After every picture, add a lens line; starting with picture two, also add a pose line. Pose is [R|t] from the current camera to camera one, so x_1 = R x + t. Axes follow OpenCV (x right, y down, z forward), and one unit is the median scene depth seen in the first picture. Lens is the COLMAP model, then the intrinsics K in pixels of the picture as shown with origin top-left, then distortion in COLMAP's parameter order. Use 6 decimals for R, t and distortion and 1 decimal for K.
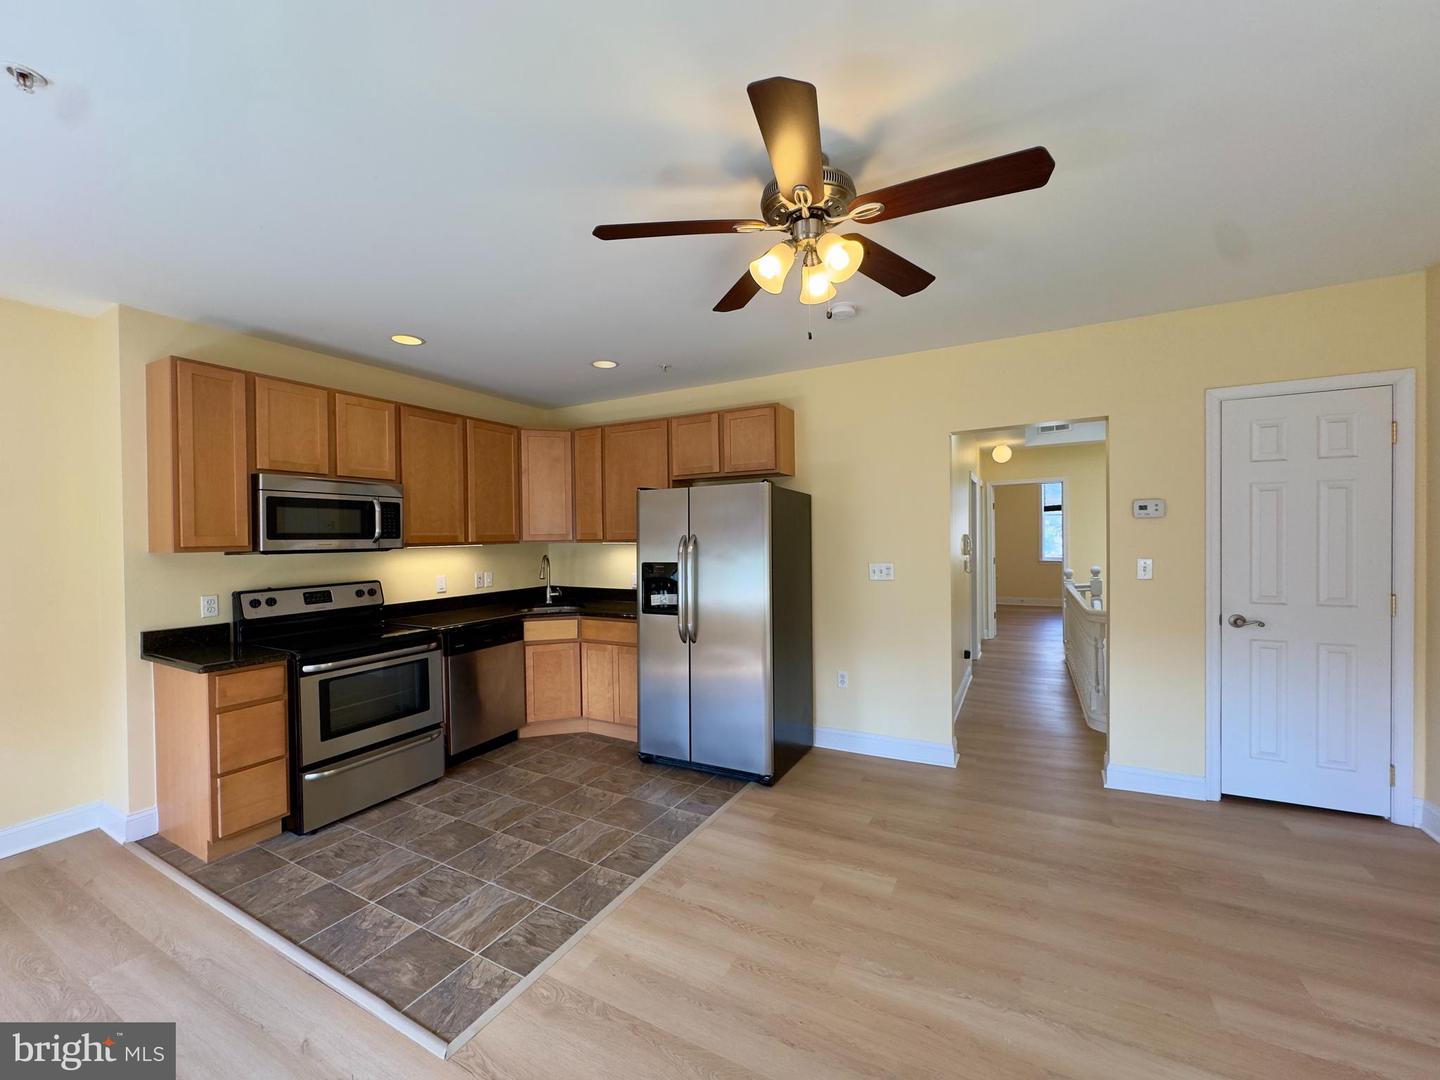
lens RADIAL K [[587.4, 0, 703.0], [0, 587.4, 551.4], [0, 0, 1]] dist [0.031395, 0.000084]
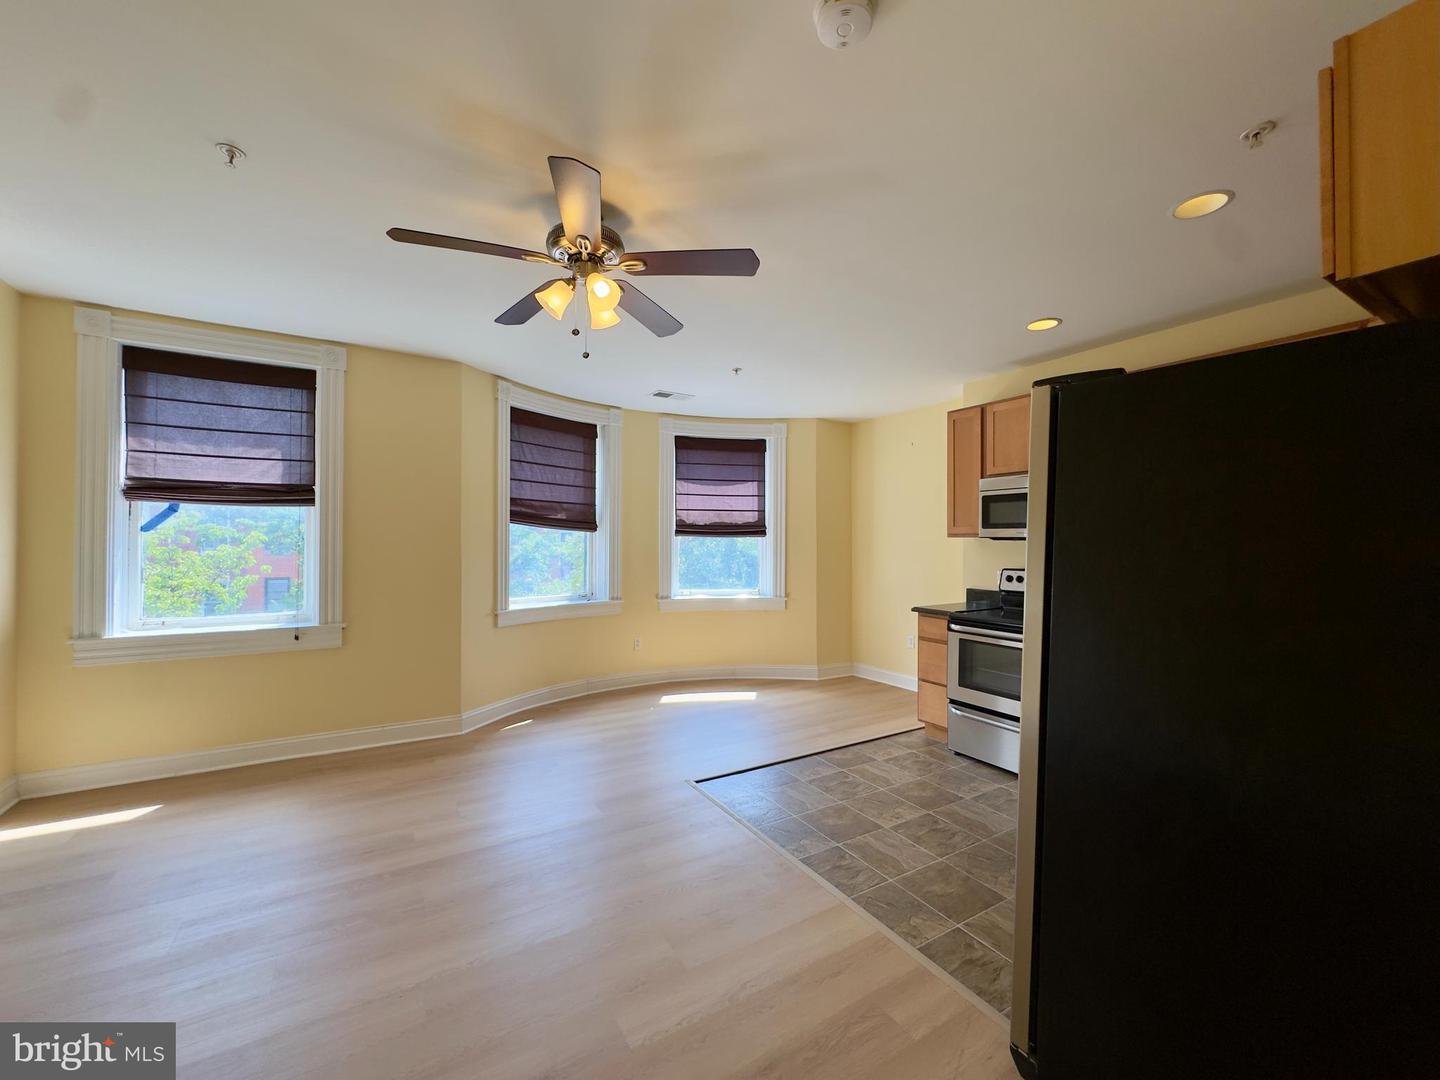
lens RADIAL K [[572.3, 0, 722.0], [0, 572.3, 542.1], [0, 0, 1]] dist [-0.002020, 0.000280]
pose [[-0.478288, 0.002353, -0.878200, 0.615257], [-0.029163, 0.999402, 0.018560, 0.003694], [0.877719, 0.034488, -0.477933, 1.029104]]
